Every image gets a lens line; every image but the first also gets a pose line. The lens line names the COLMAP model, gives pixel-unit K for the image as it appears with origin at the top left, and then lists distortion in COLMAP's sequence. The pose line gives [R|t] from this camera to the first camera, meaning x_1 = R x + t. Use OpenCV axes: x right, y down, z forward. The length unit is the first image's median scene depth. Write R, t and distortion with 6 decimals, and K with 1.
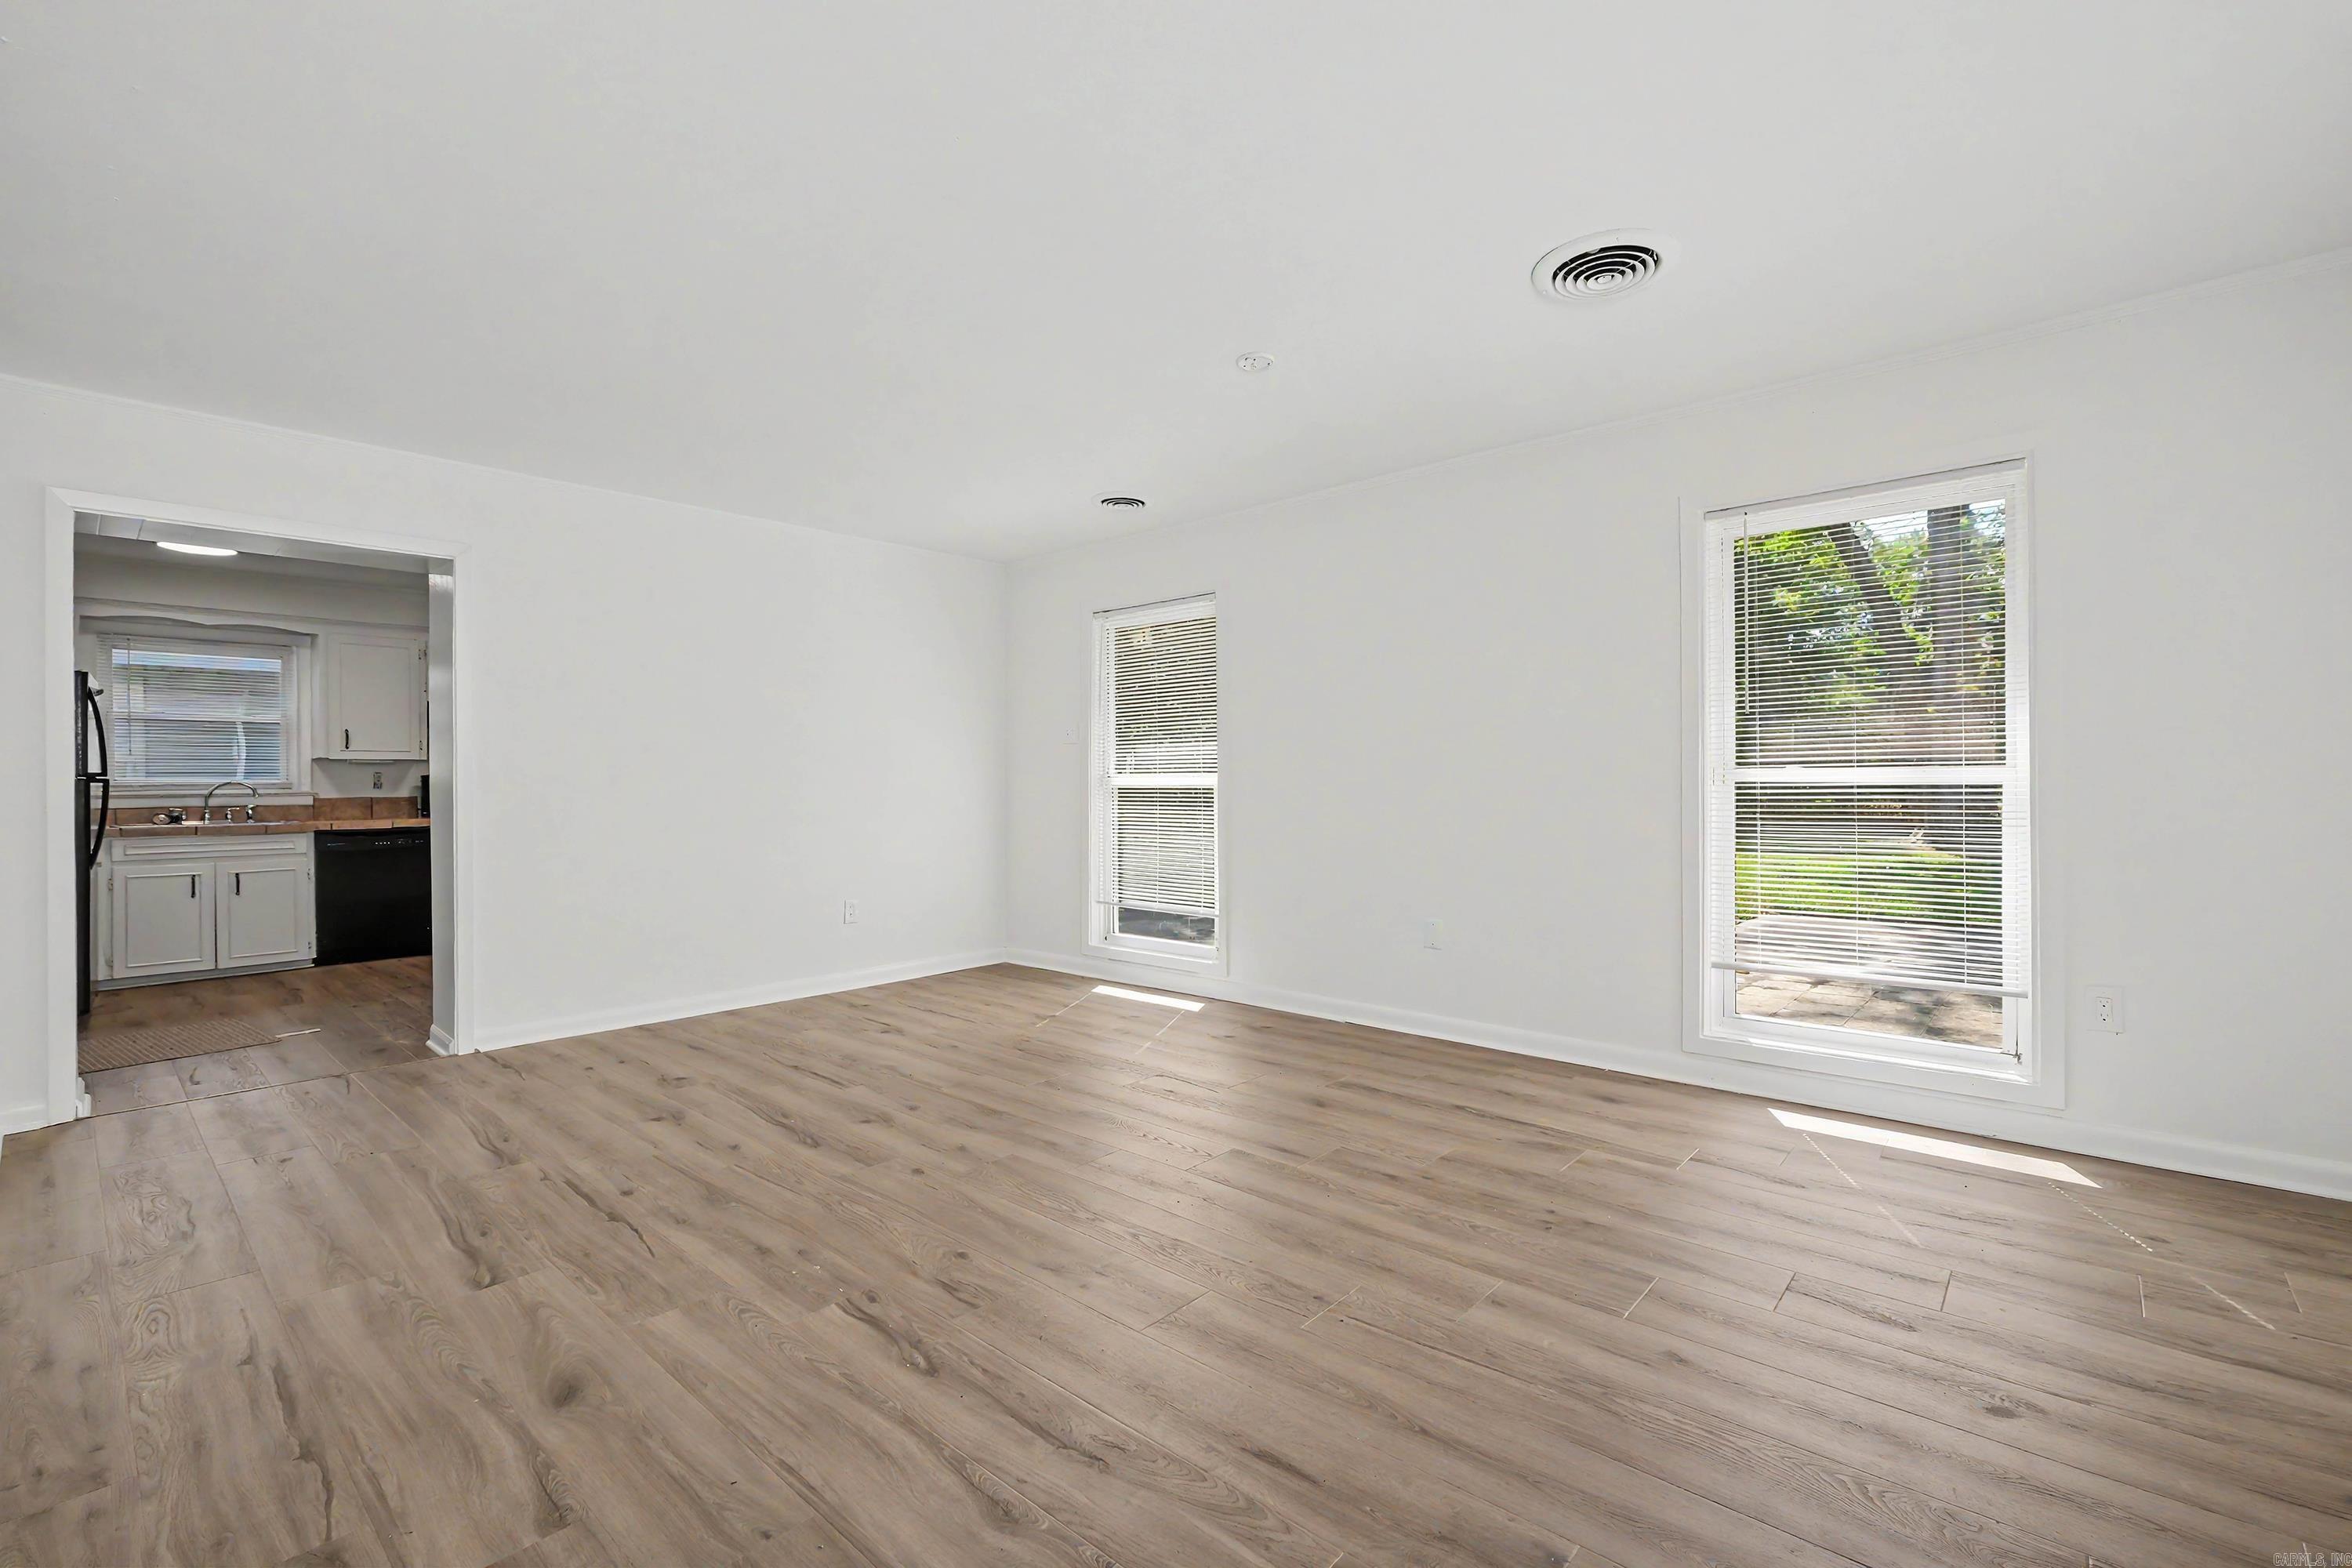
lens RADIAL K [[1022.0, 0, 1176.0], [0, 1022.0, 784.0], [0, 0, 1]] dist [-0.000057, -0.000310]
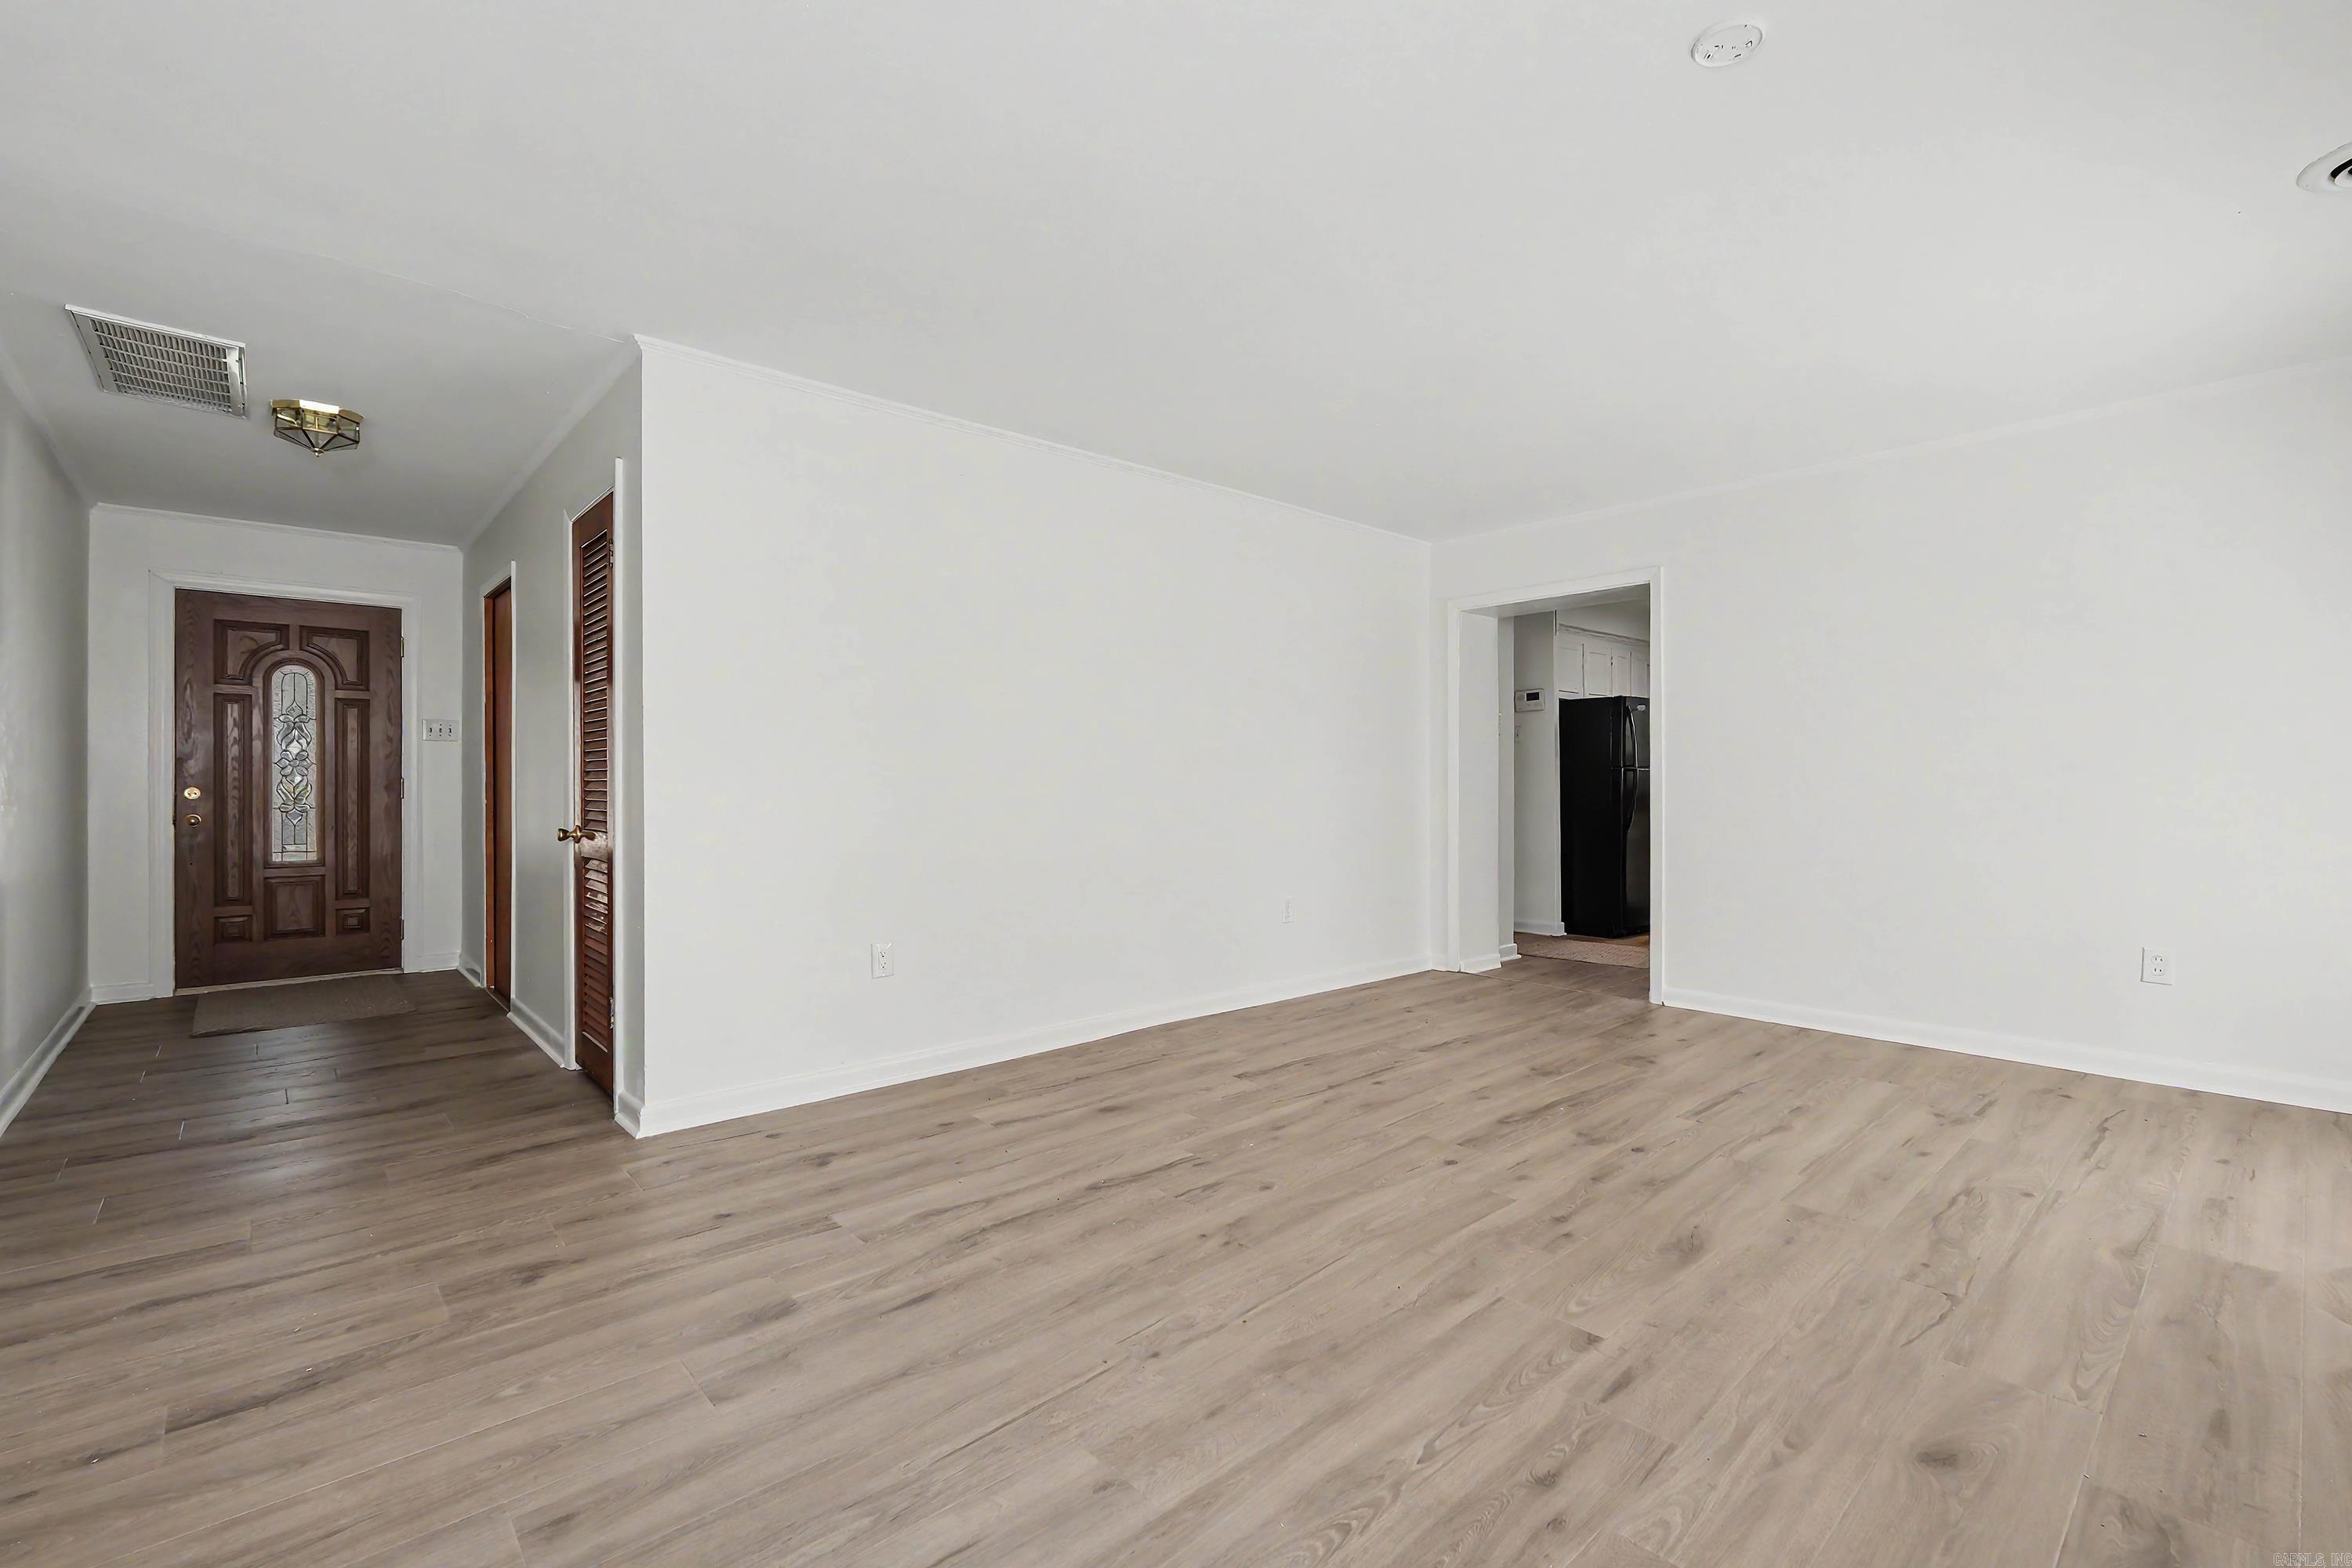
lens RADIAL K [[1022.0, 0, 1176.0], [0, 1022.0, 784.0], [0, 0, 1]] dist [-0.000057, -0.000310]
pose [[-0.108575, 0.009714, -0.994041, 0.845926], [0.002207, 0.999952, 0.009531, -0.002862], [0.994086, -0.001159, -0.108591, 0.924888]]
